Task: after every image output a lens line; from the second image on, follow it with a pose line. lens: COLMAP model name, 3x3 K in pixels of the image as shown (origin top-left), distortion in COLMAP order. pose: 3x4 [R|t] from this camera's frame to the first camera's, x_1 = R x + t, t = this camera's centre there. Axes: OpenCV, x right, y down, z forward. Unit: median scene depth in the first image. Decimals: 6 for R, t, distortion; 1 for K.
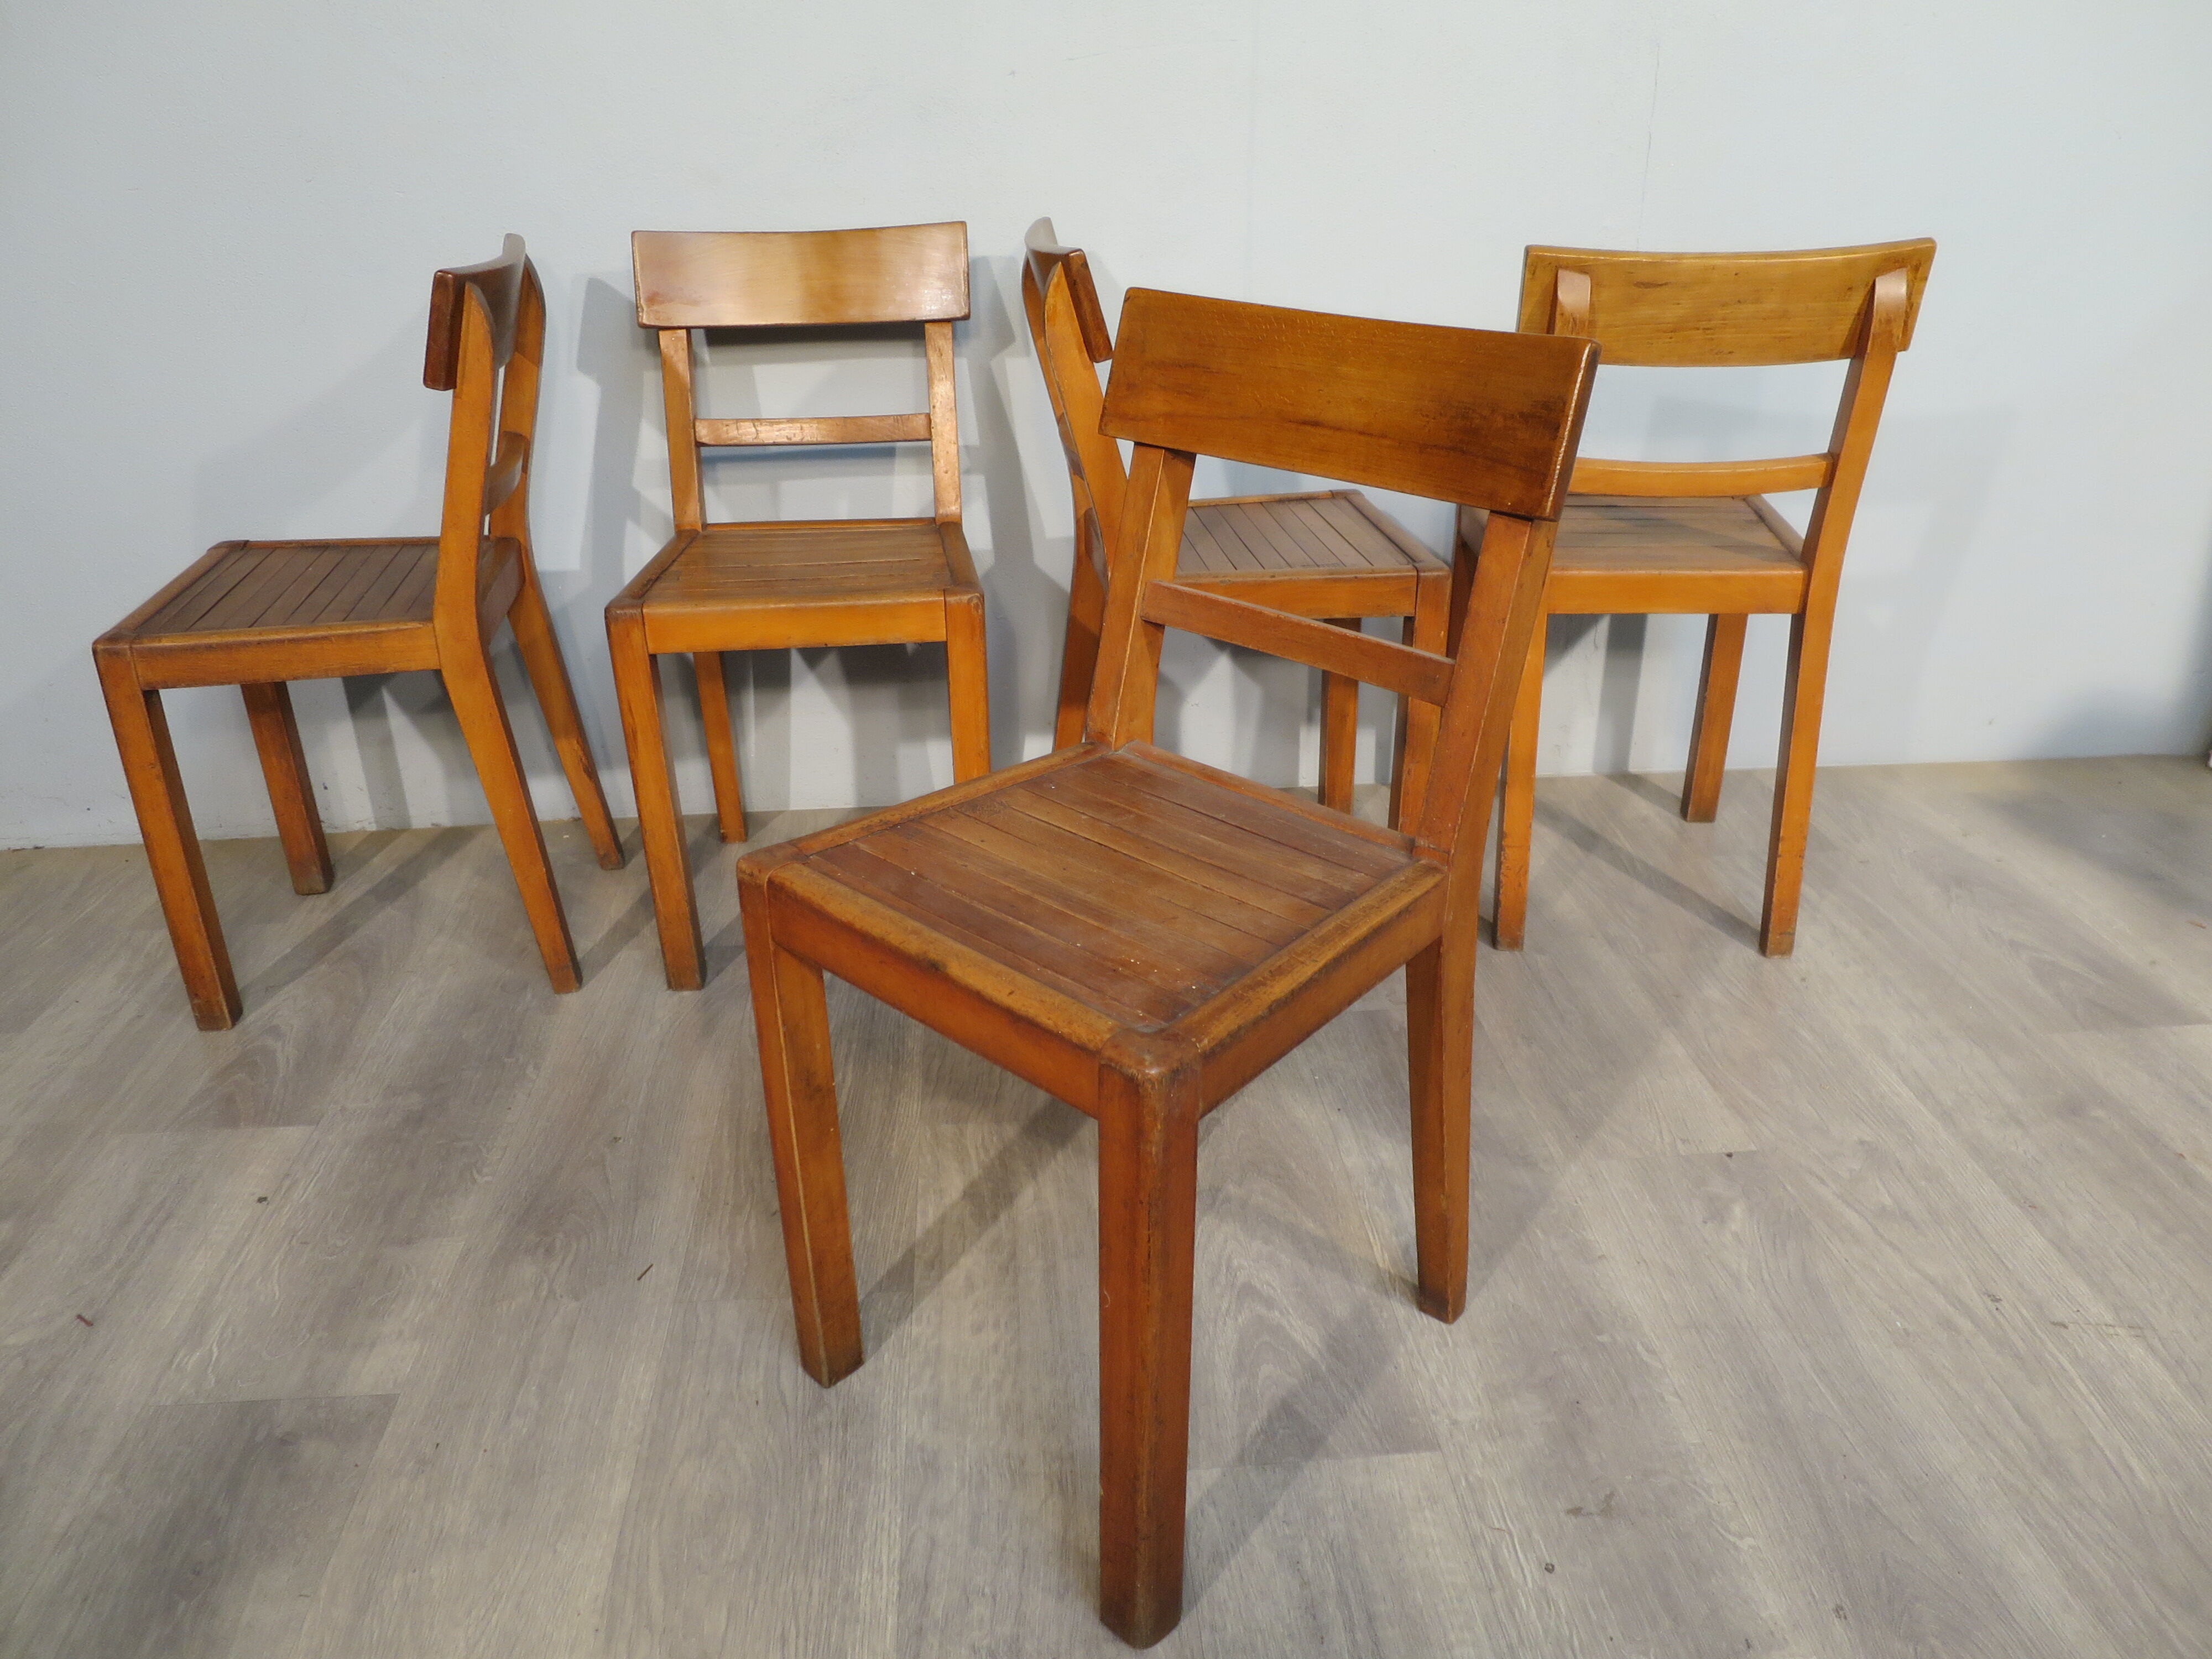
lens RADIAL K [[1583.7, 0, 1109.9], [0, 1583.7, 822.9], [0, 0, 1]] dist [-0.045780, 0.012481]
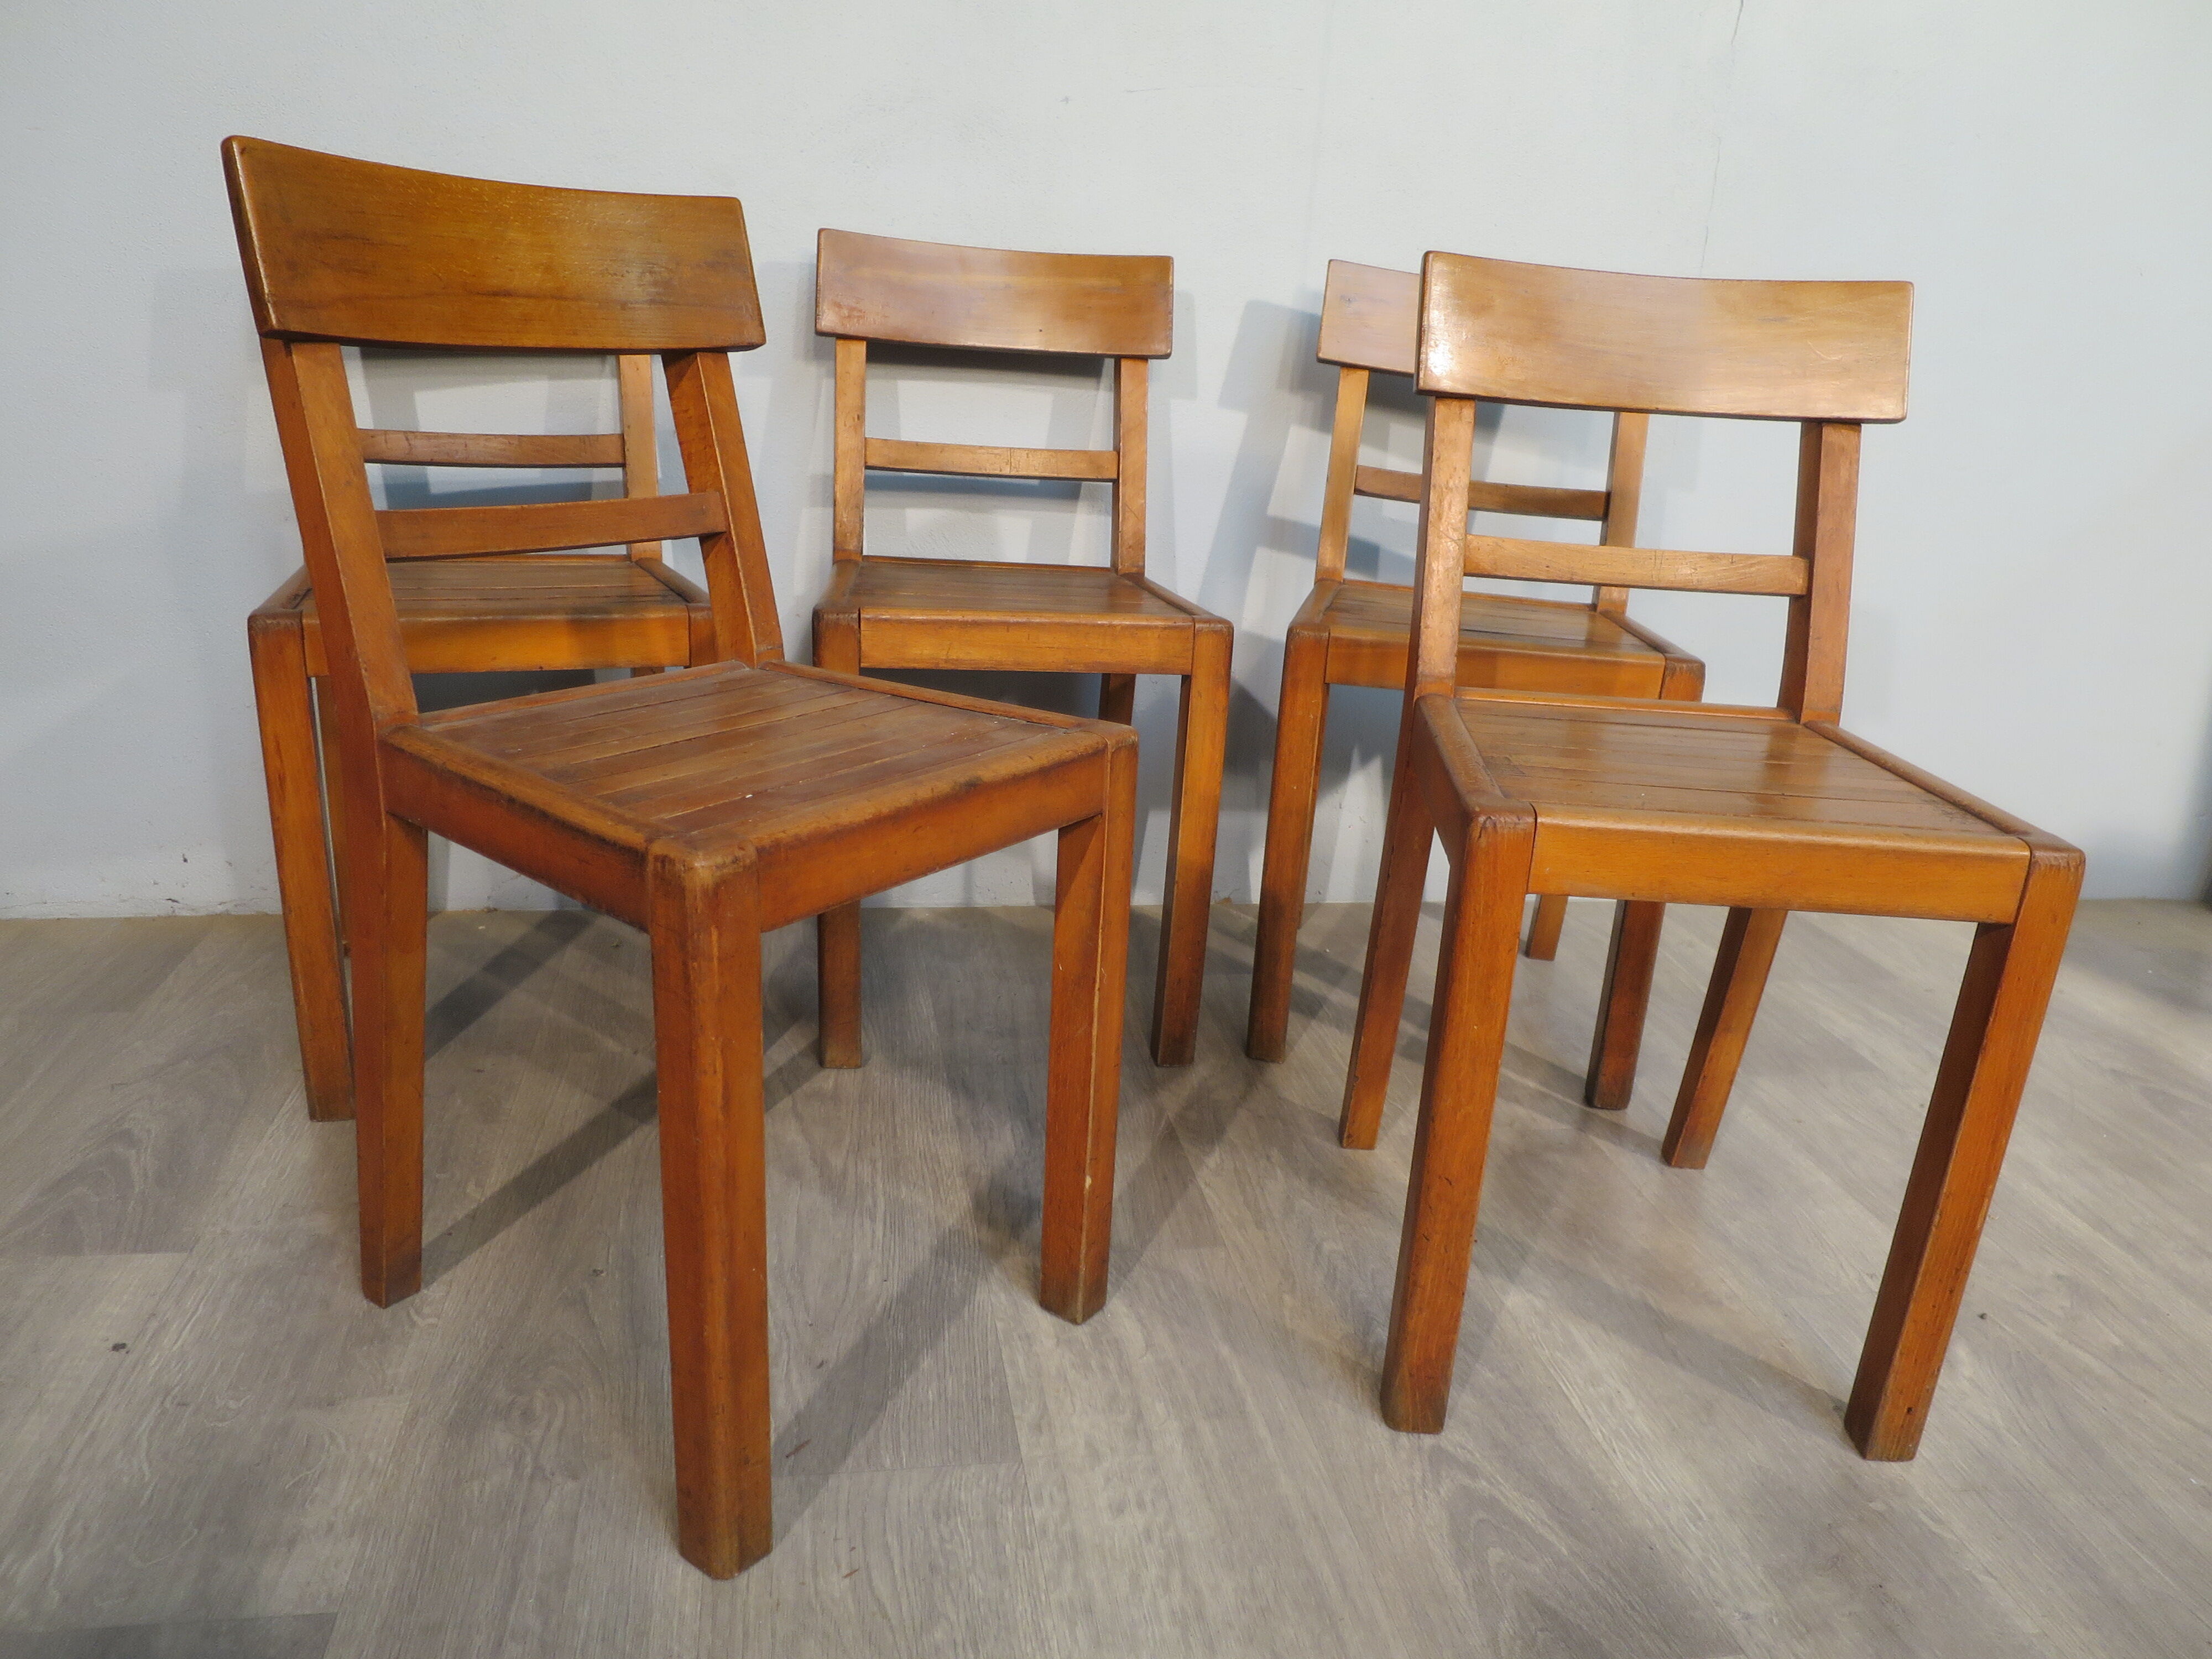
lens RADIAL K [[1583.7, 0, 1105.7], [0, 1583.7, 823.6], [0, 0, 1]] dist [-0.045780, 0.012481]
pose [[0.991945, 0.037995, 0.120835, -0.167721], [-0.023083, 0.992201, -0.122494, 0.070252], [-0.124547, 0.118718, 0.985086, 0.173818]]
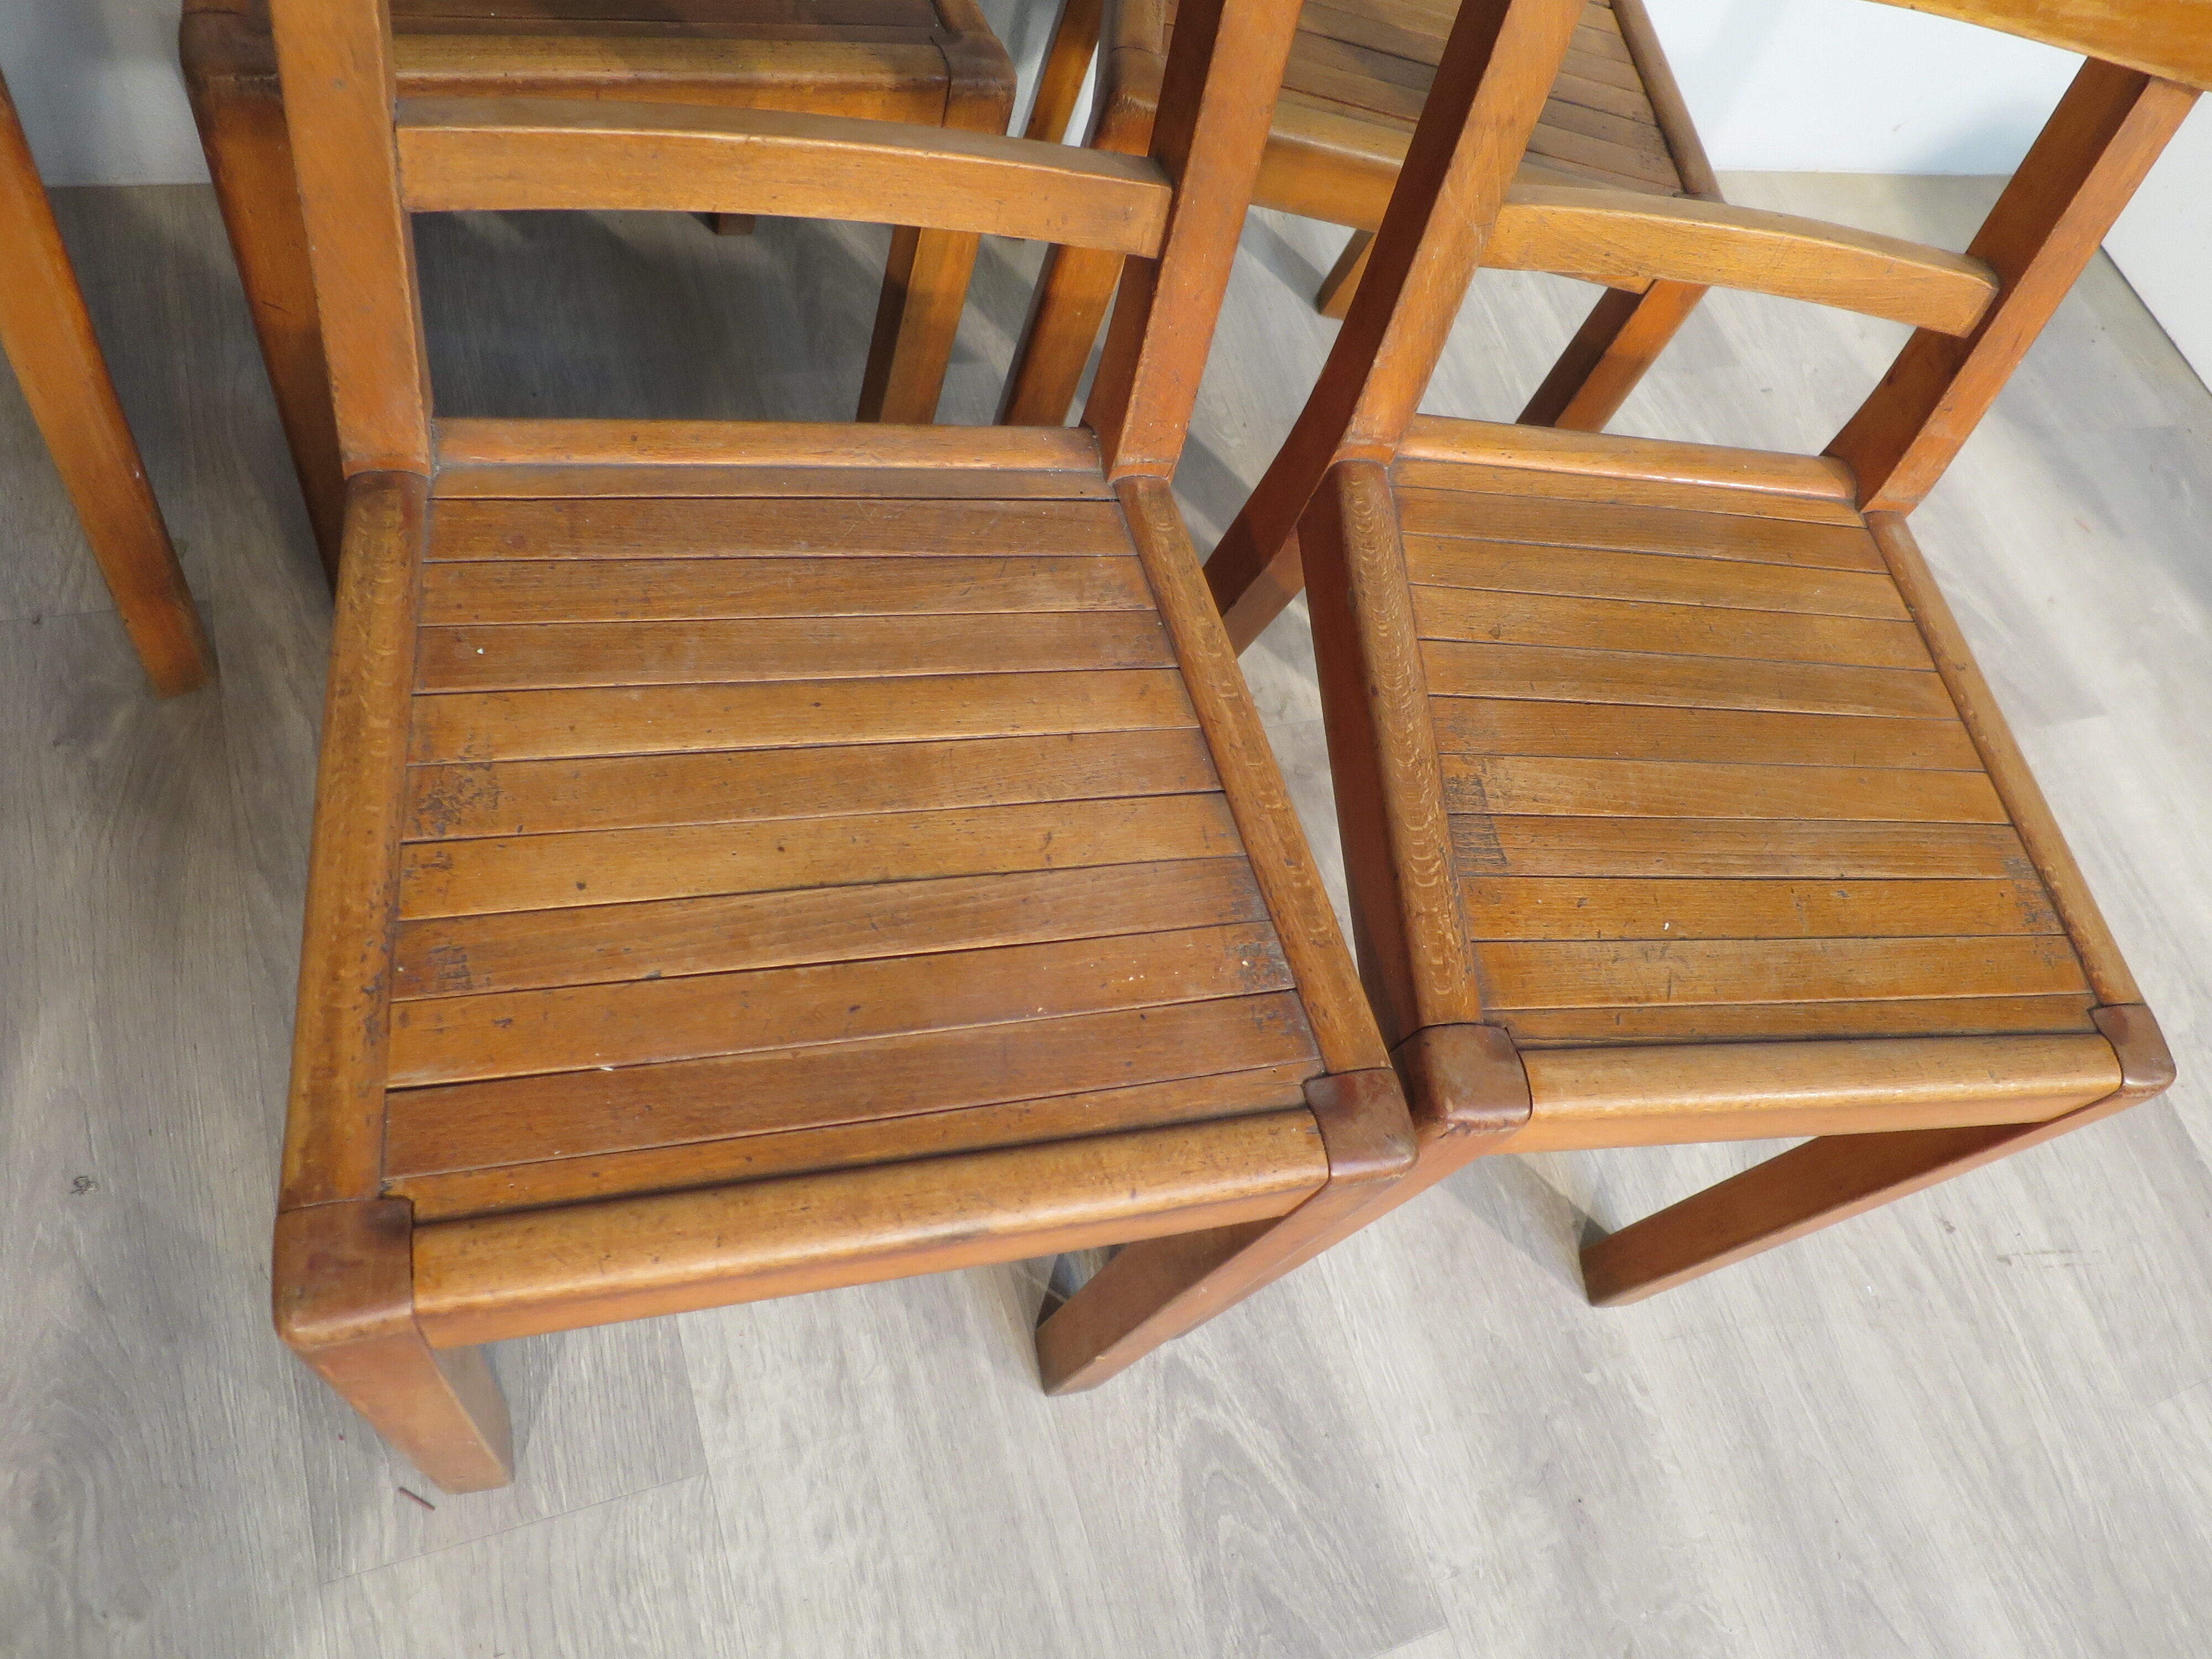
lens RADIAL K [[1583.7, 0, 1104.6], [0, 1583.7, 811.8], [0, 0, 1]] dist [-0.045780, 0.012481]
pose [[0.933388, -0.080980, 0.349612, -0.156599], [-0.152168, 0.792983, 0.589935, -0.295371], [-0.325010, -0.603838, 0.727838, 0.562888]]
